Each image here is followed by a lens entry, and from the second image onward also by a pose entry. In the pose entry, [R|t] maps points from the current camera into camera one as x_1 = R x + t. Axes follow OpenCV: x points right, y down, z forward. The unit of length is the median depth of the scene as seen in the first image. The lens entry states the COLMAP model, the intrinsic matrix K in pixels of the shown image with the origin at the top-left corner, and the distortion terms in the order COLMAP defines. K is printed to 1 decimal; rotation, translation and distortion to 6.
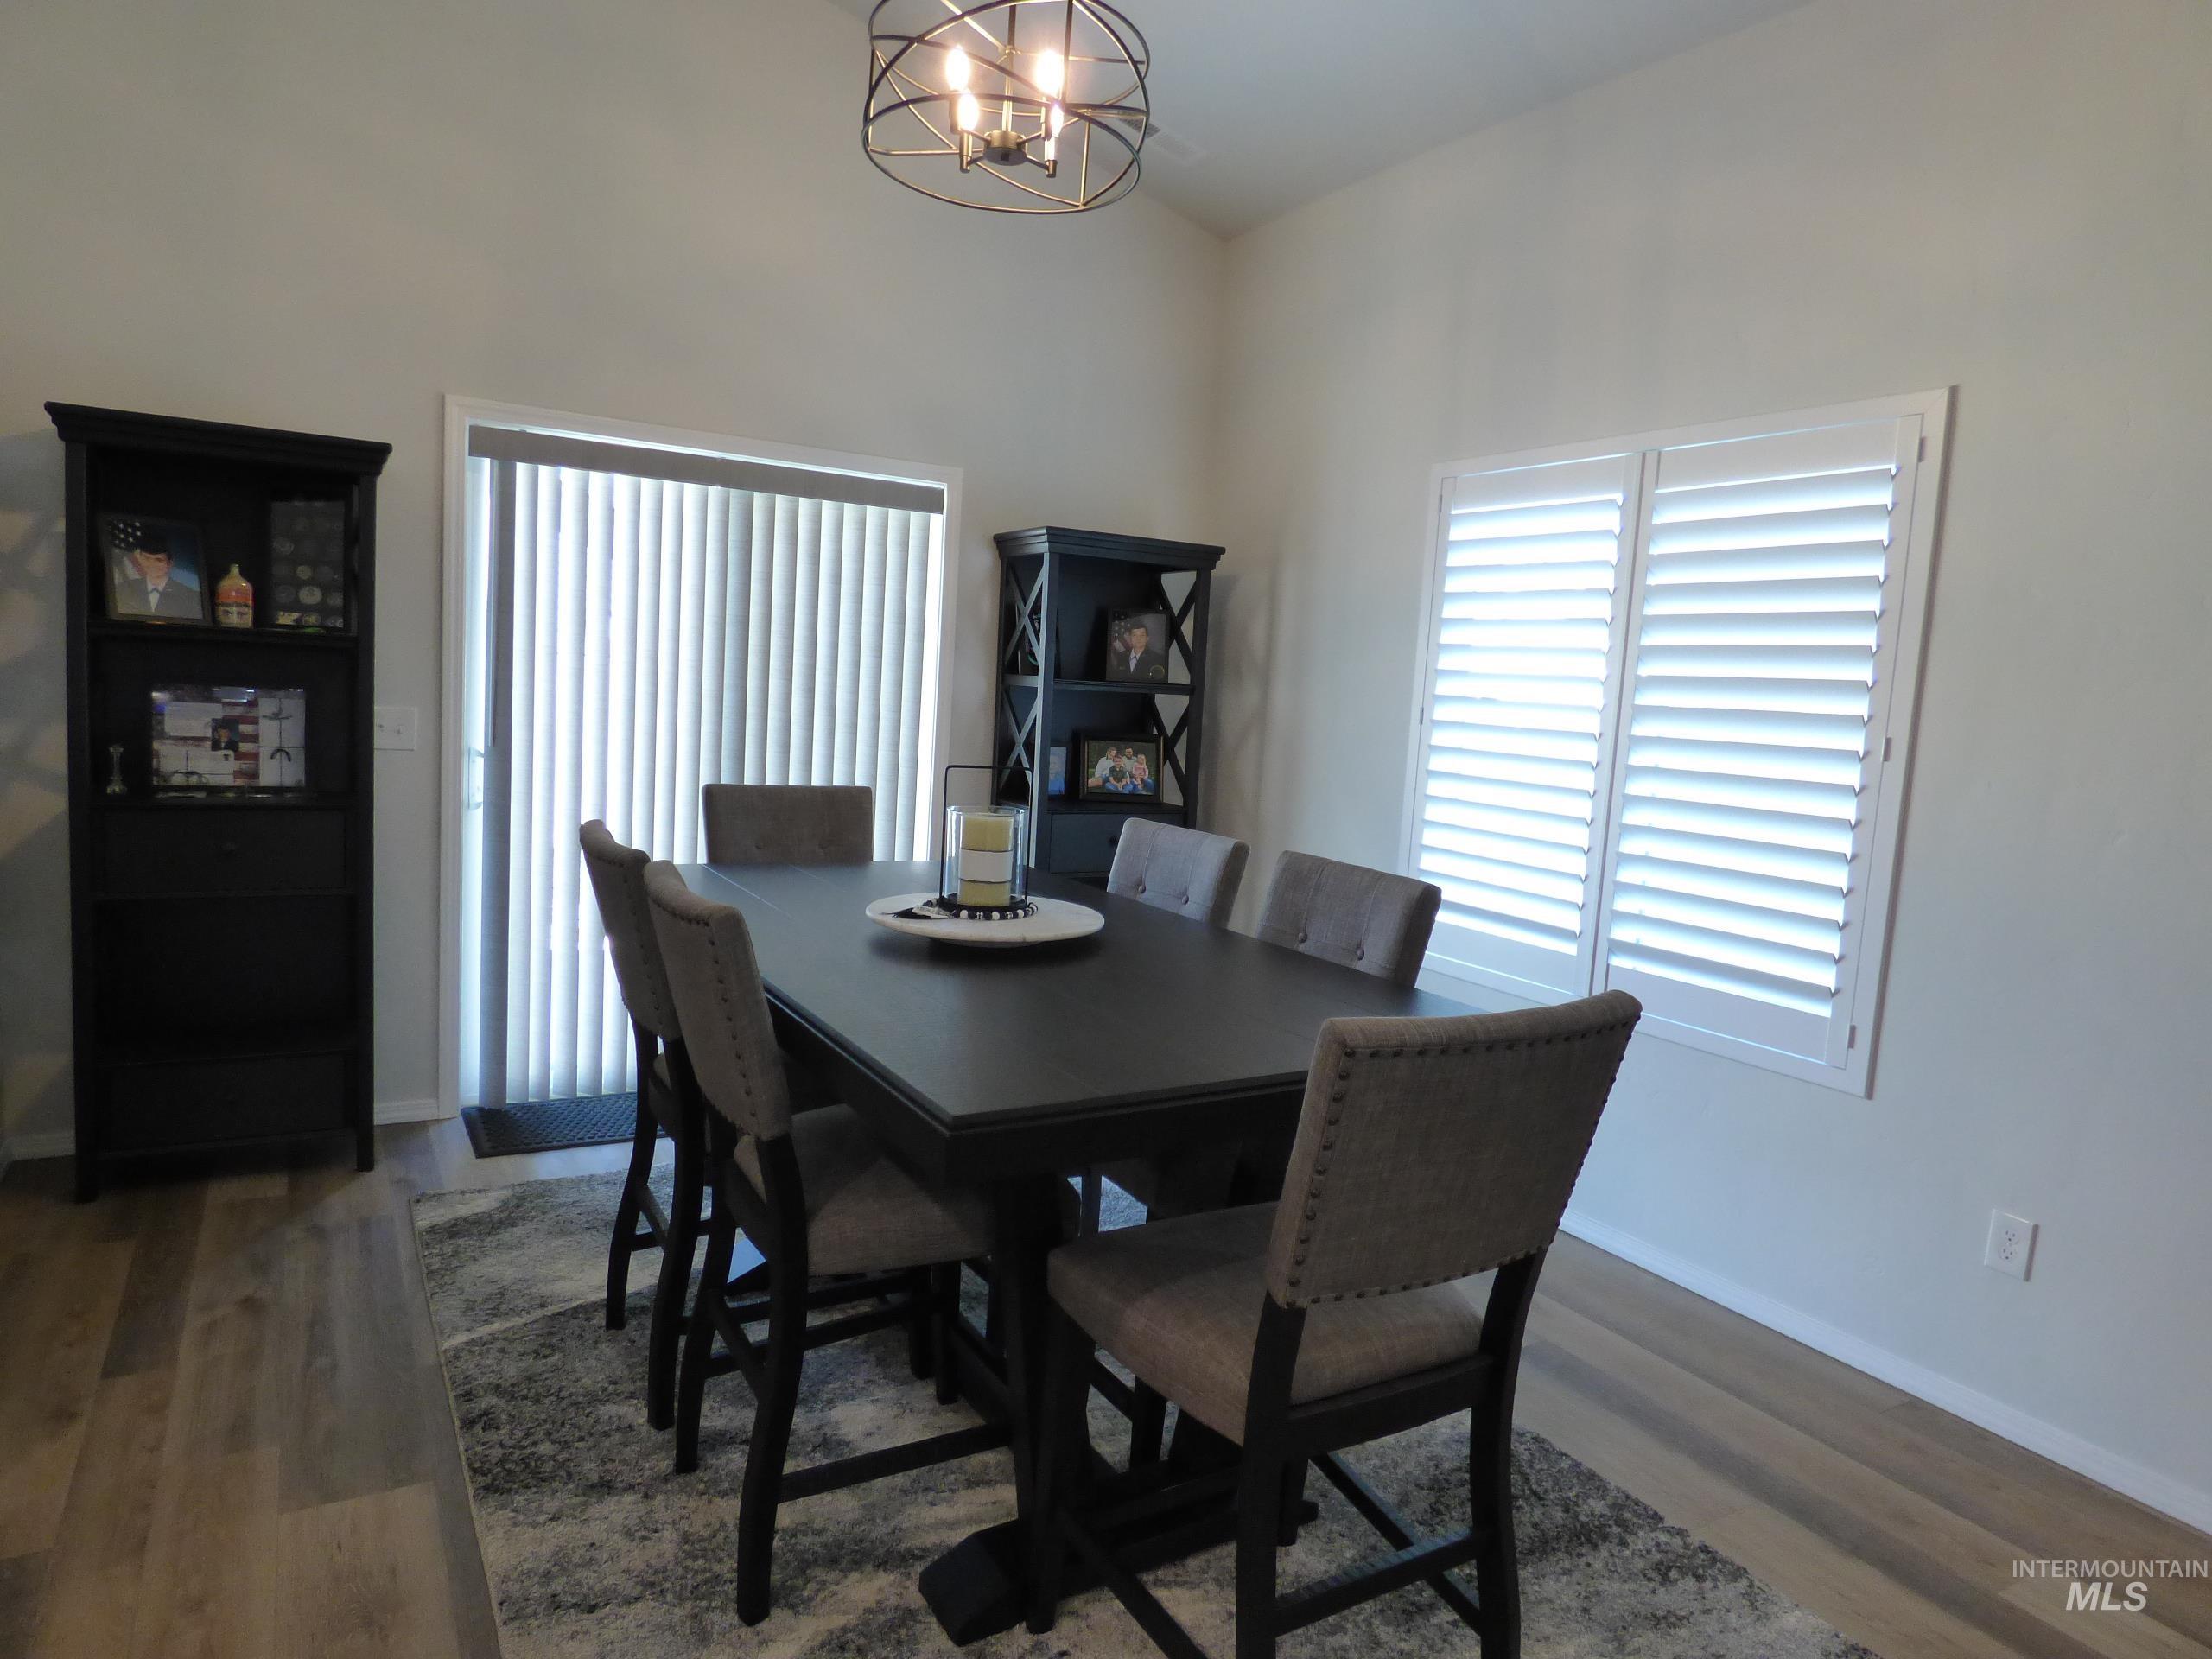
lens RADIAL K [[1345.8, 0, 1100.2], [0, 1345.8, 830.2], [0, 0, 1]] dist [-0.019492, 0.000813]
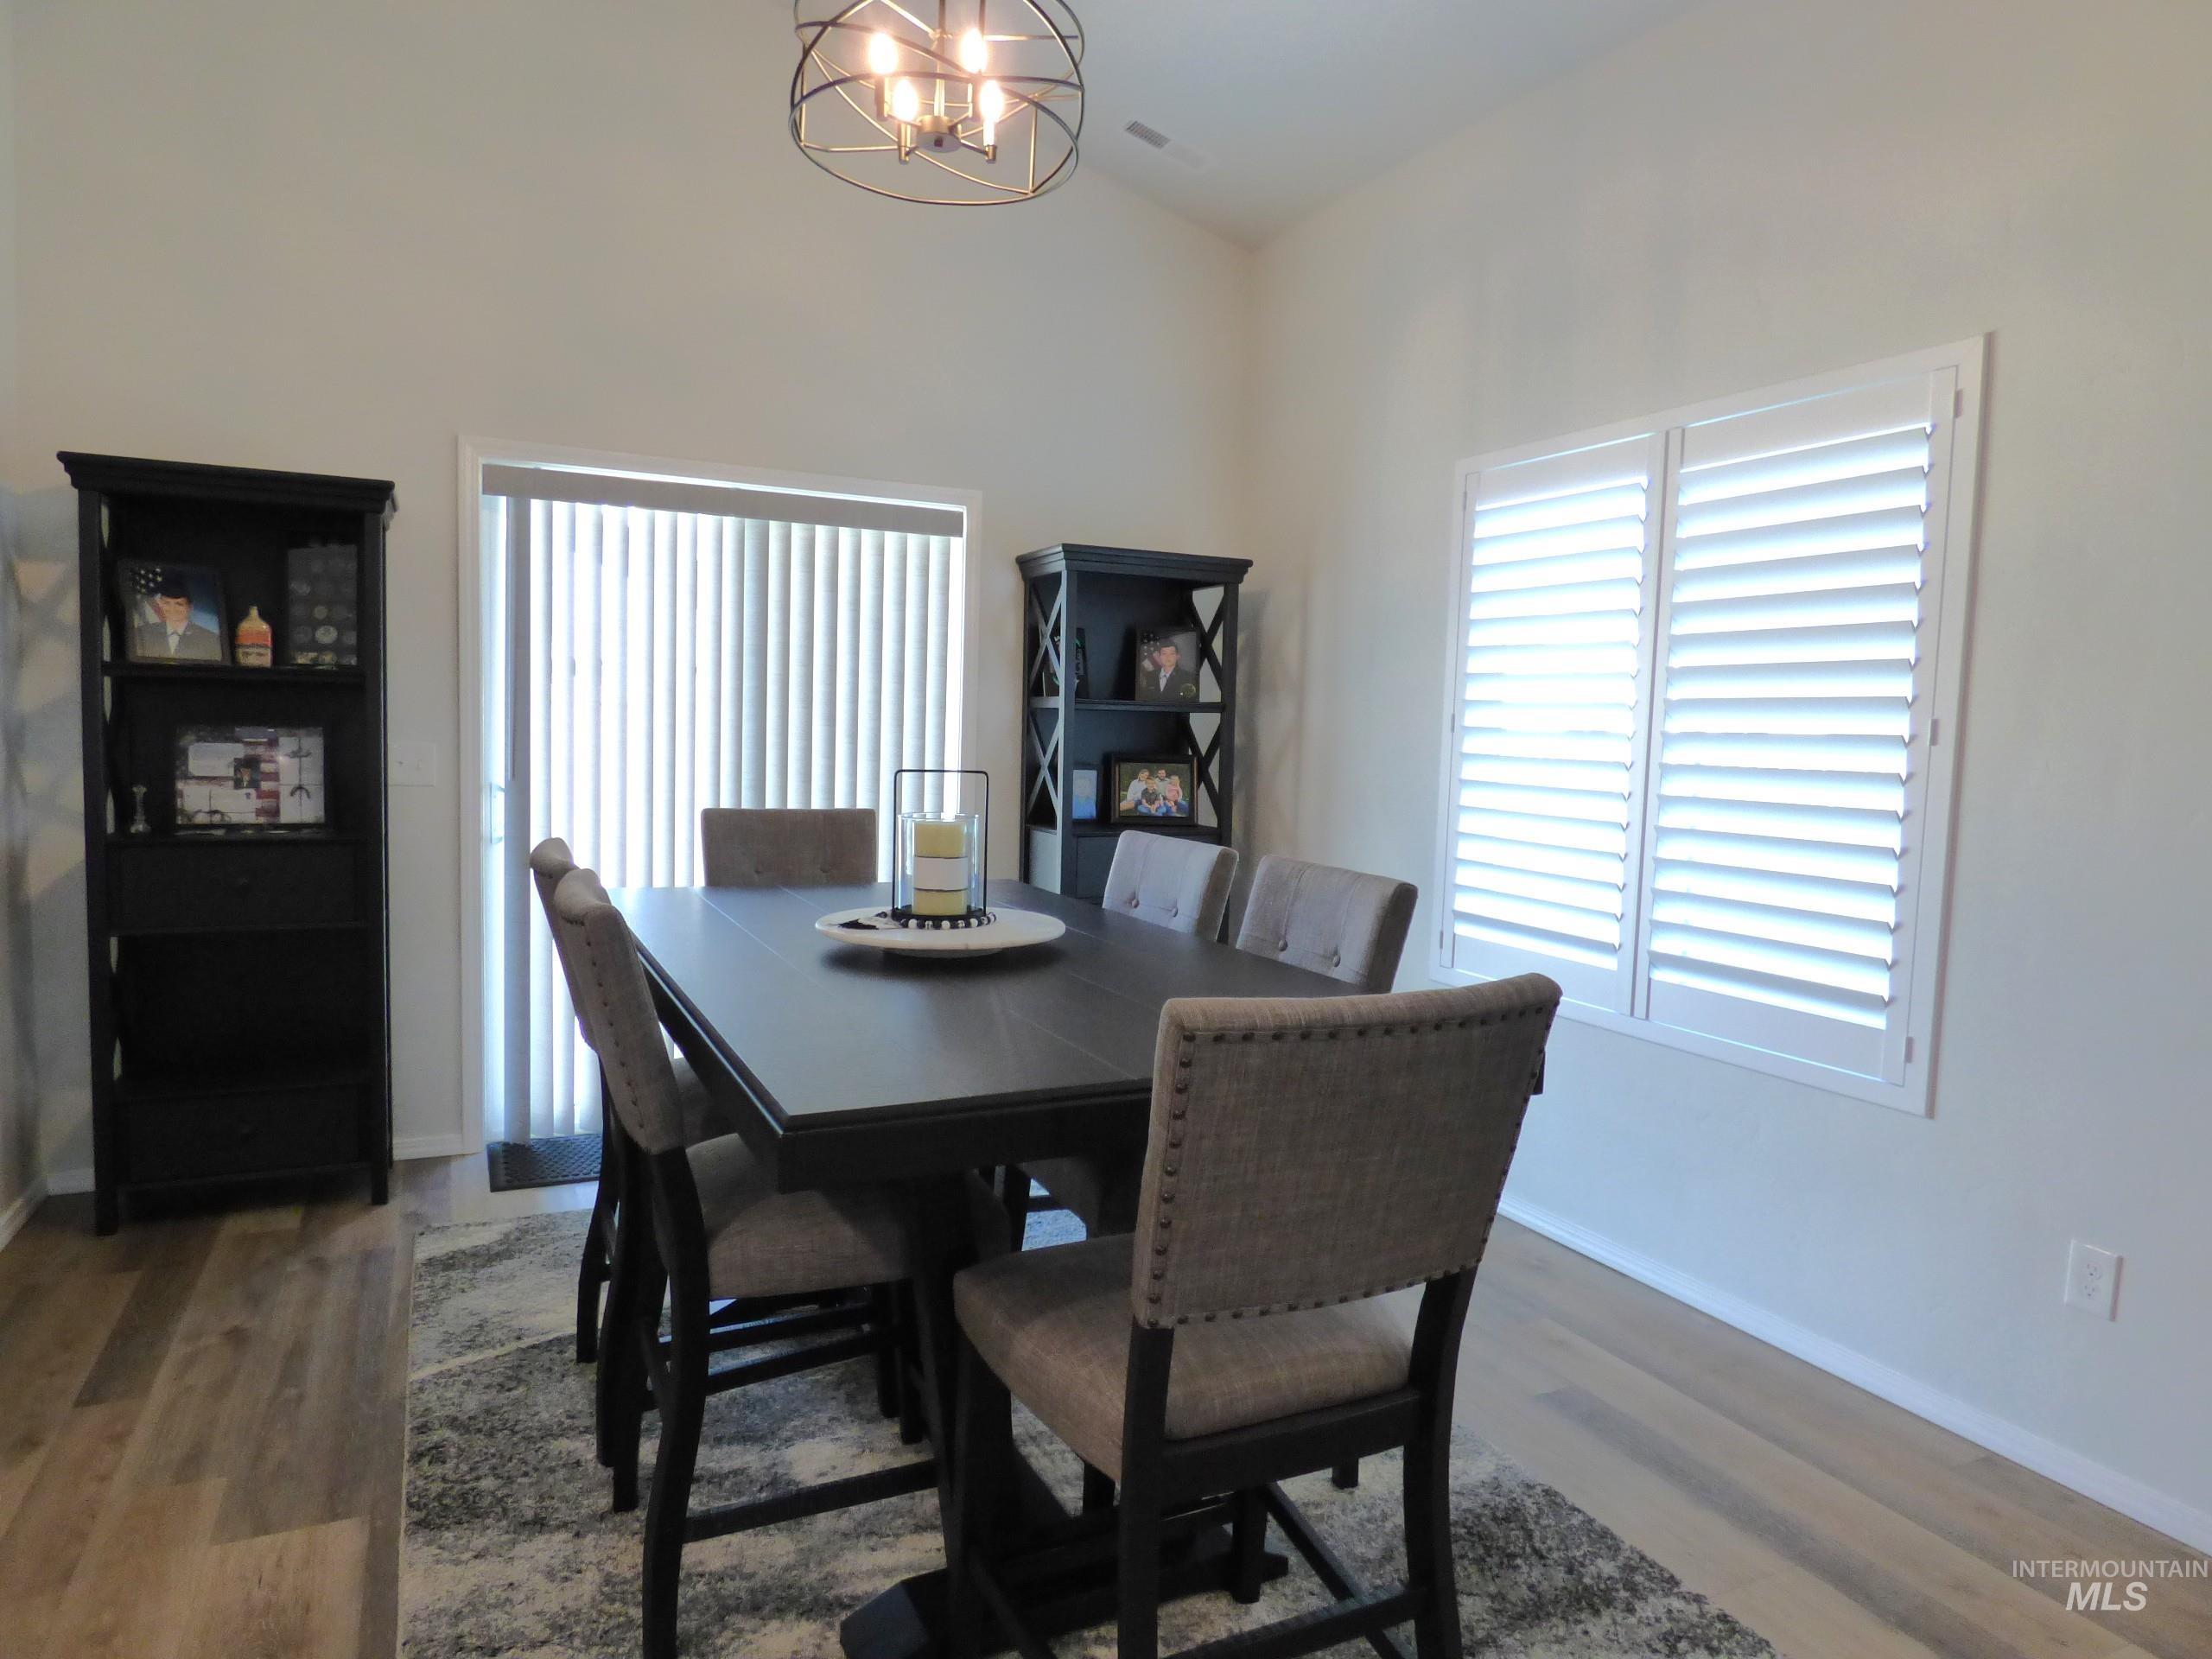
lens RADIAL K [[1350.1, 0, 1099.8], [0, 1350.1, 829.7], [0, 0, 1]] dist [-0.017534, 0.002033]
pose [[0.996294, -0.024322, -0.082499, 0.087786], [0.021491, 0.999155, -0.035034, 0.024366], [0.083282, 0.033131, 0.995975, 0.039956]]
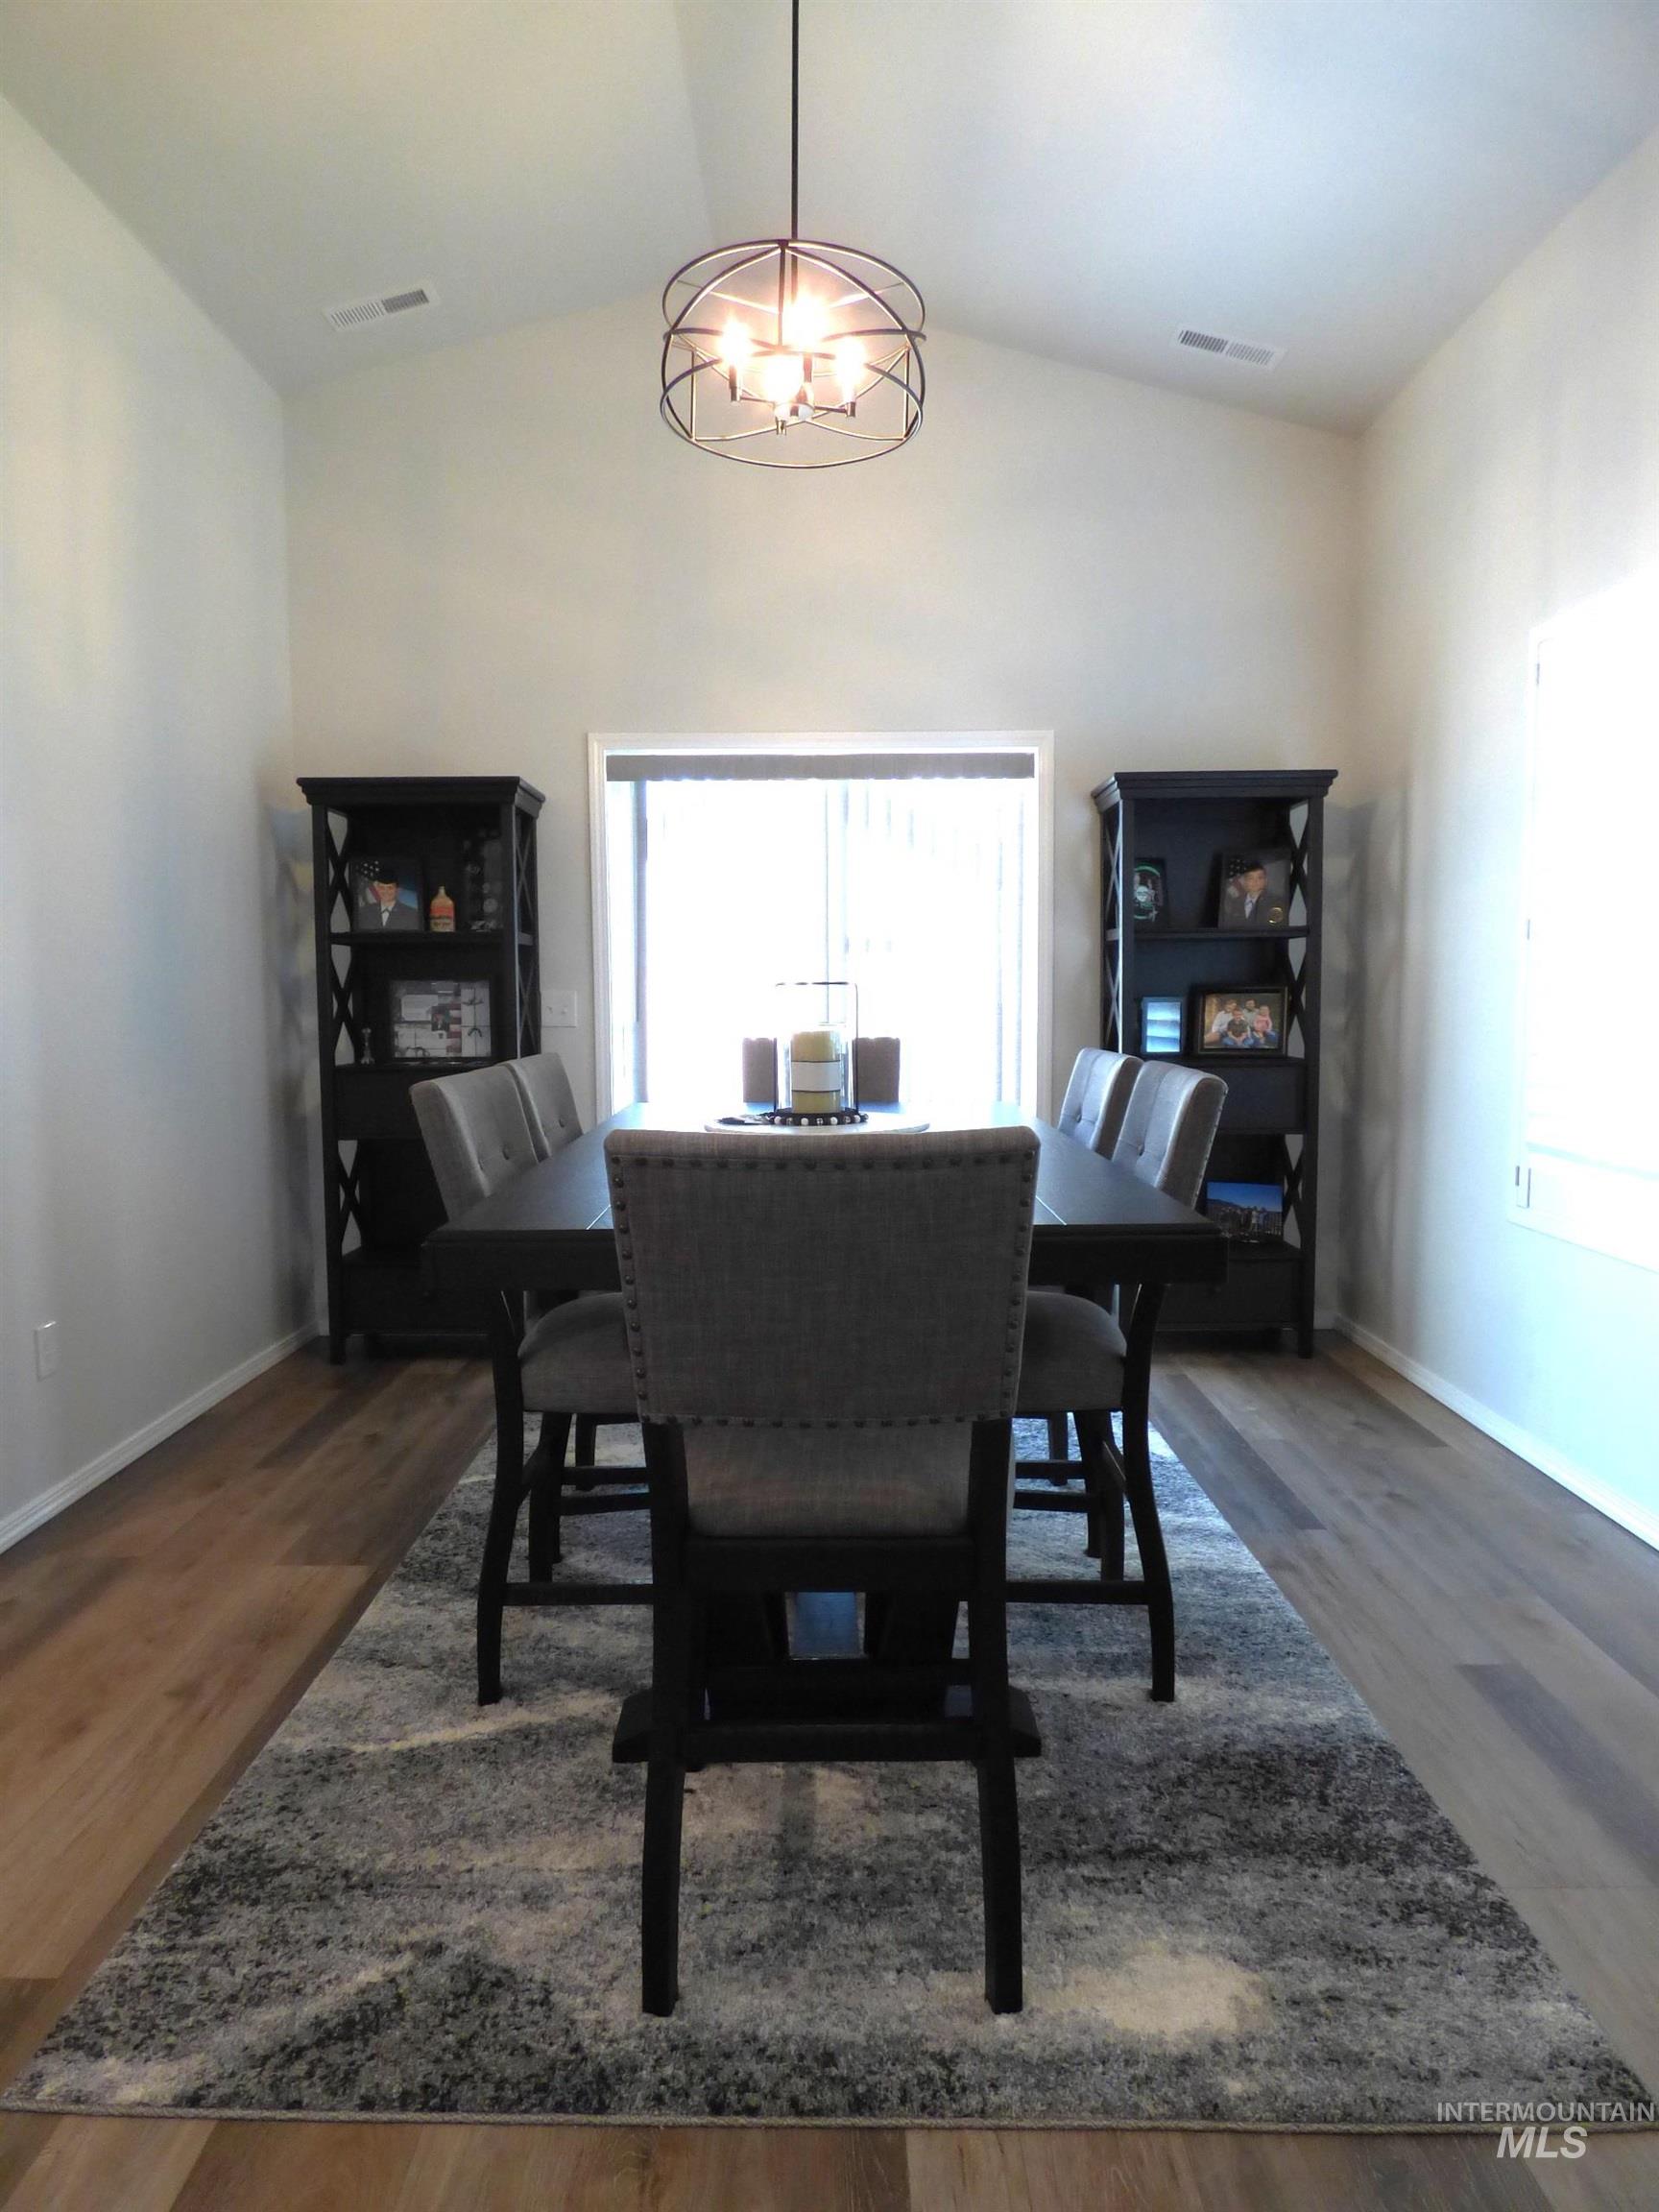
lens RADIAL K [[1336.7, 0, 805.6], [0, 1336.7, 1109.1], [0, 0, 1]] dist [-0.015441, 0.000545]
pose [[0.856308, -0.019122, -0.516111, 0.363993], [0.002453, 0.999454, -0.032960, 0.069137], [0.516459, 0.026958, 0.855888, 0.081890]]
